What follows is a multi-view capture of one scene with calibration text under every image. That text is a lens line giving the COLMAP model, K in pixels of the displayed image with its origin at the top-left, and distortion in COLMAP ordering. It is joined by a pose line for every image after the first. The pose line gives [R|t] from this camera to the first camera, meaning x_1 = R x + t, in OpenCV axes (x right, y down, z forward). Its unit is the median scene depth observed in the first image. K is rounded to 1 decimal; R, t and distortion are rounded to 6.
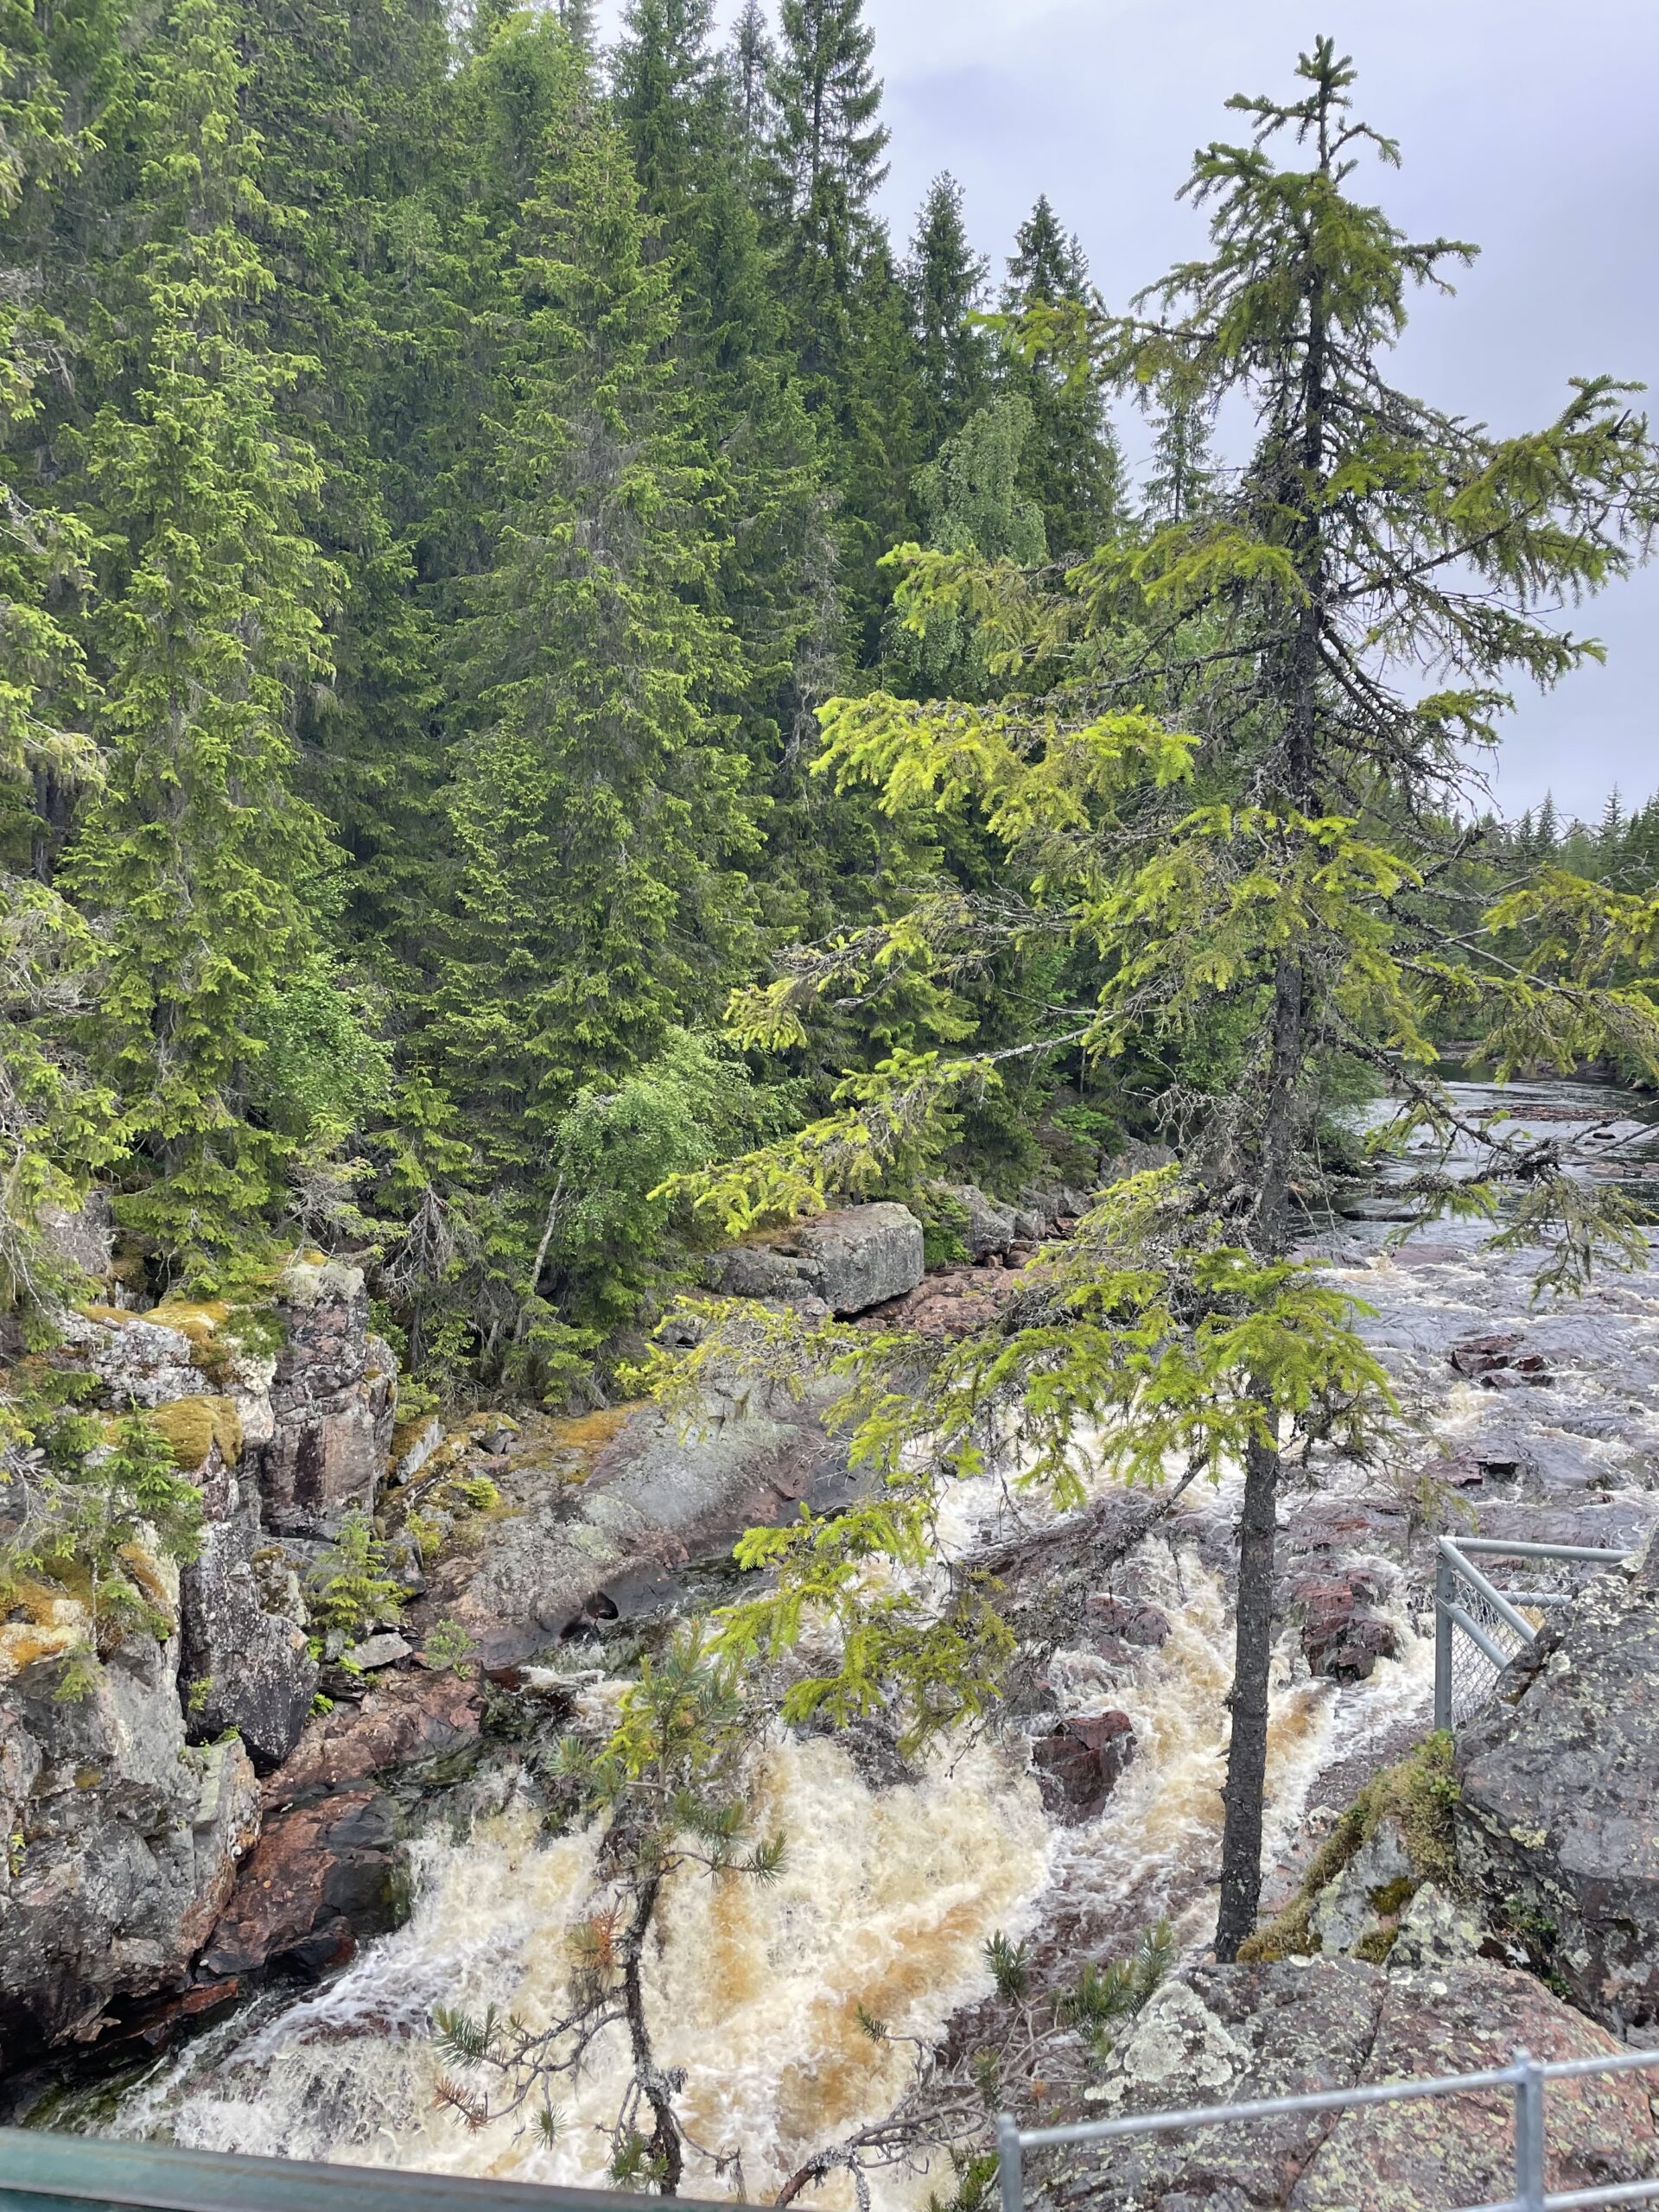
lens RADIAL K [[1658.0, 0, 825.7], [0, 1658.0, 1117.4], [0, 0, 1]] dist [0.078075, -0.096949]
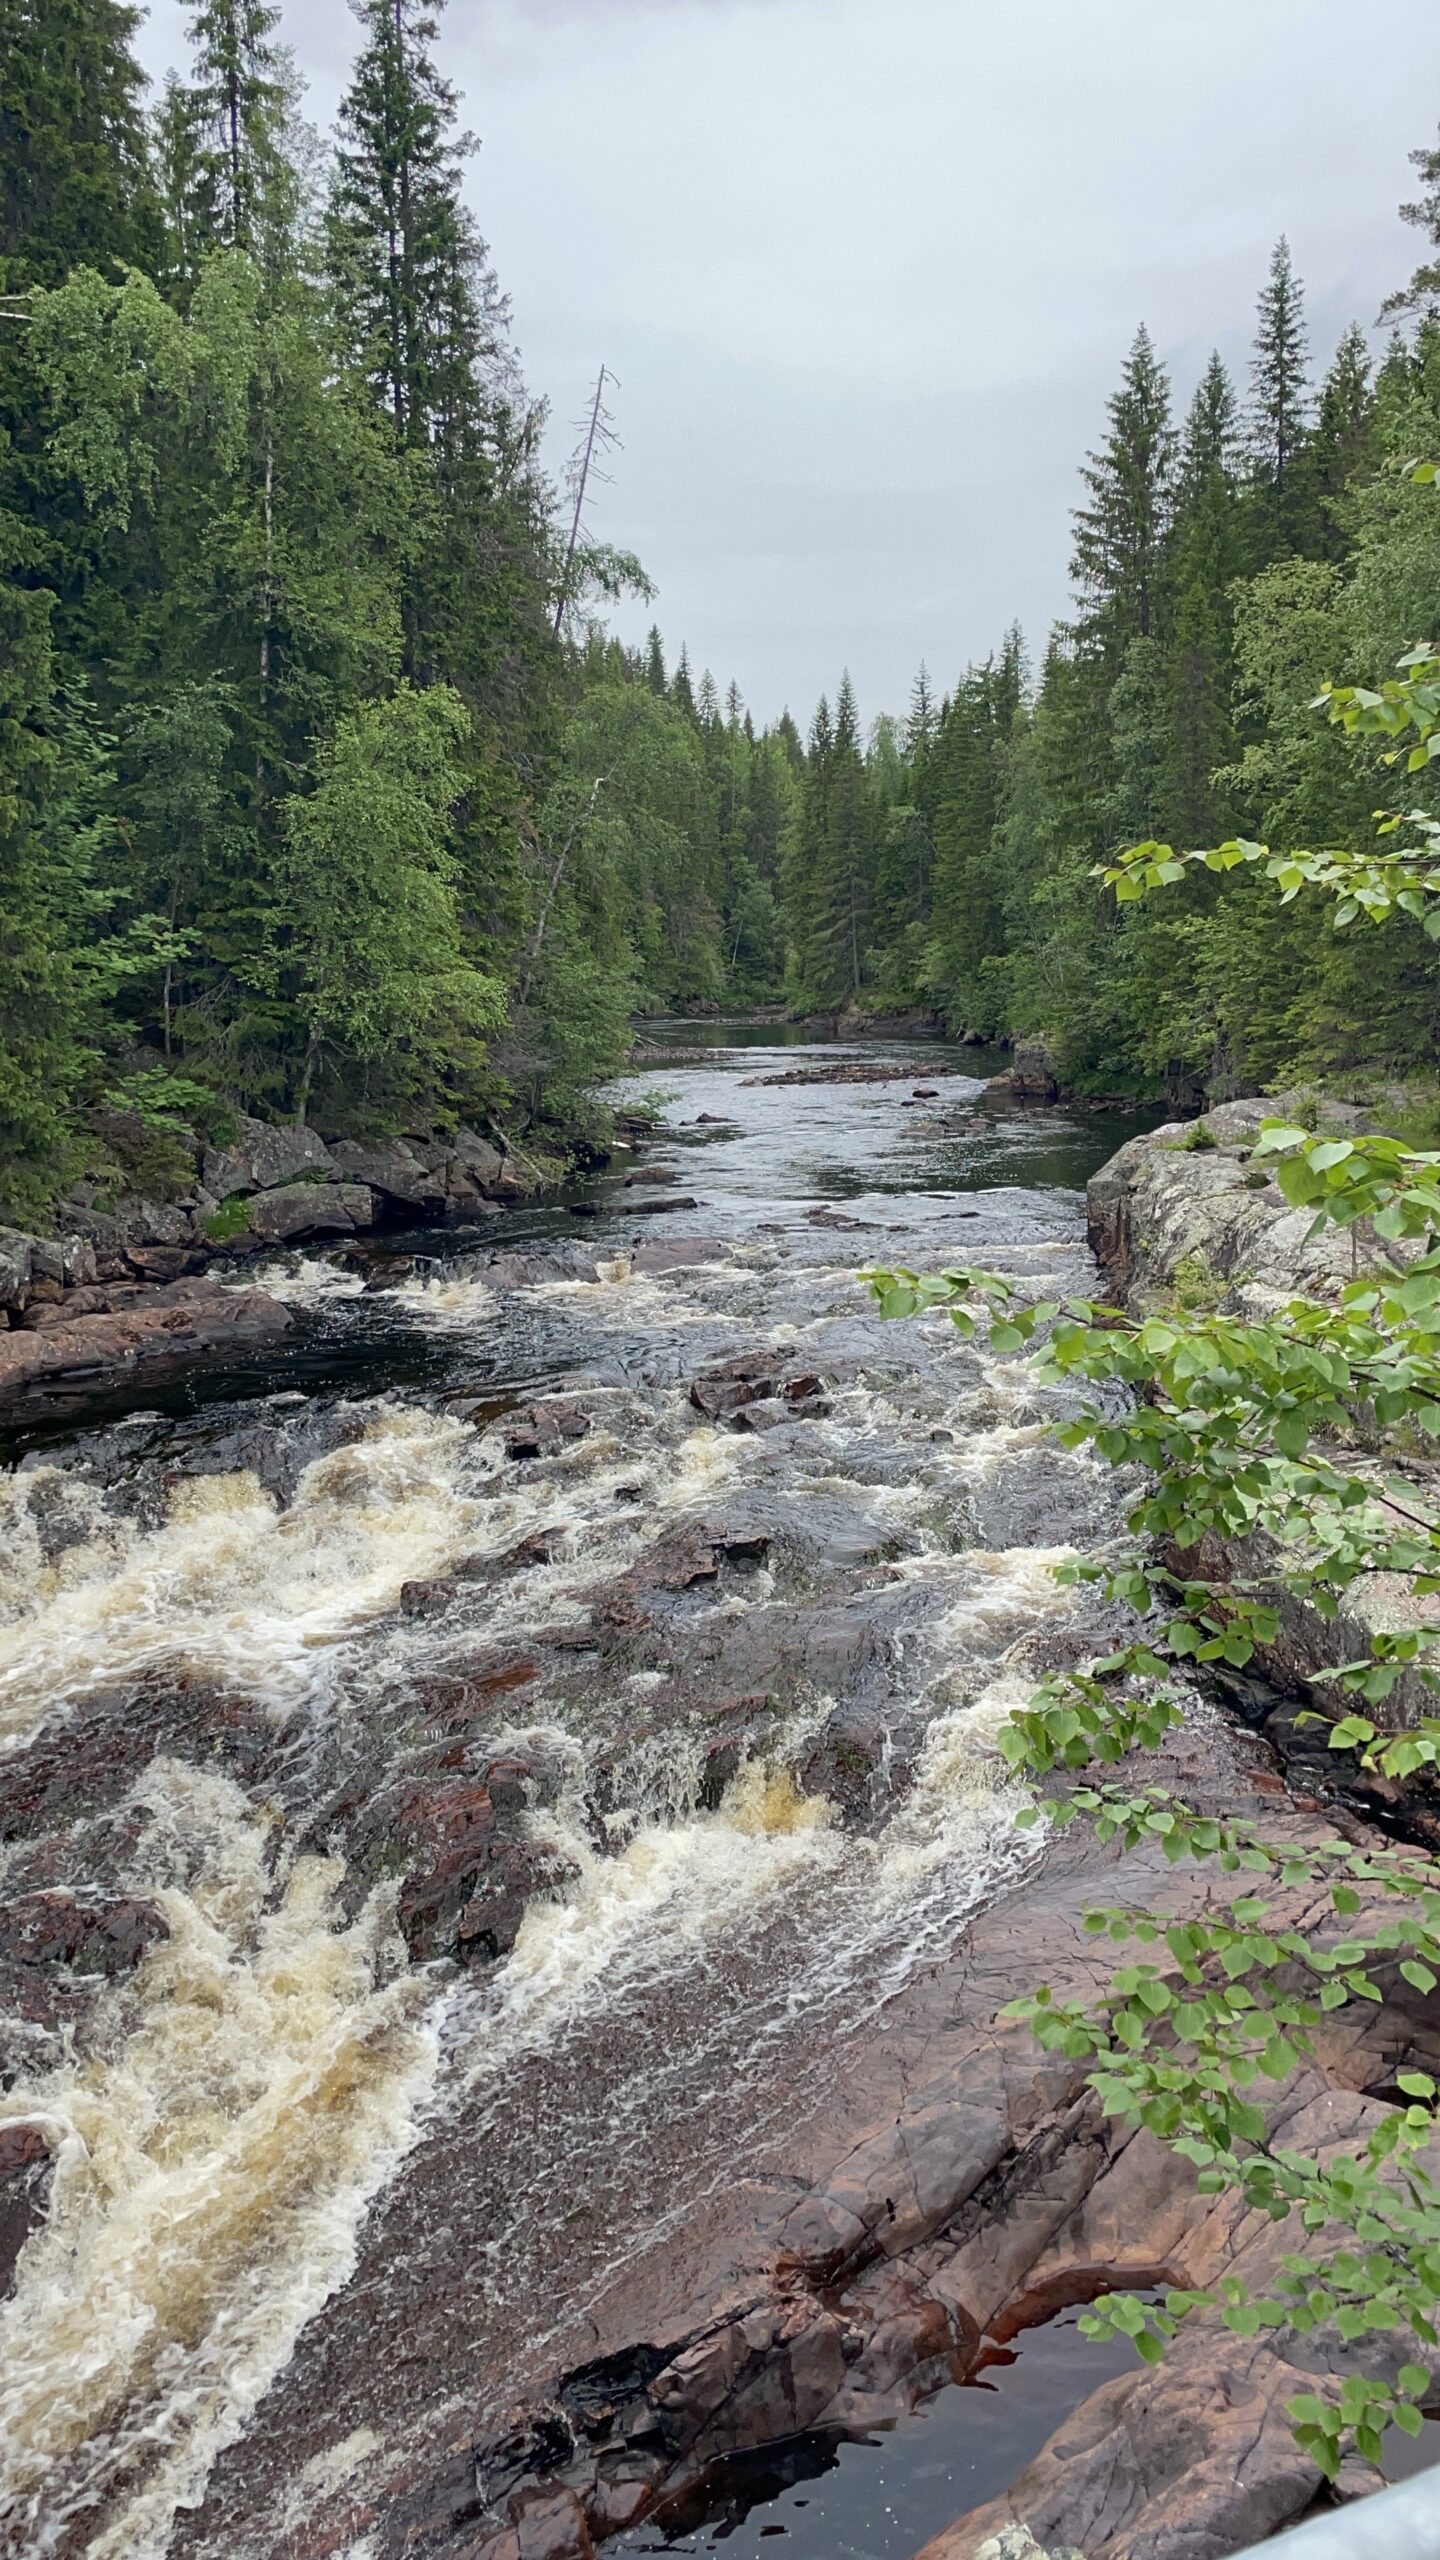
lens RADIAL K [[2196.7, 0, 708.6], [0, 2196.7, 1261.2], [0, 0, 1]] dist [0.065558, -0.008889]
pose [[0.944683, -0.092775, 0.314591, 0.109488], [0.075360, 0.994896, 0.067101, 0.033370], [-0.319211, -0.039682, 0.946853, 0.170729]]
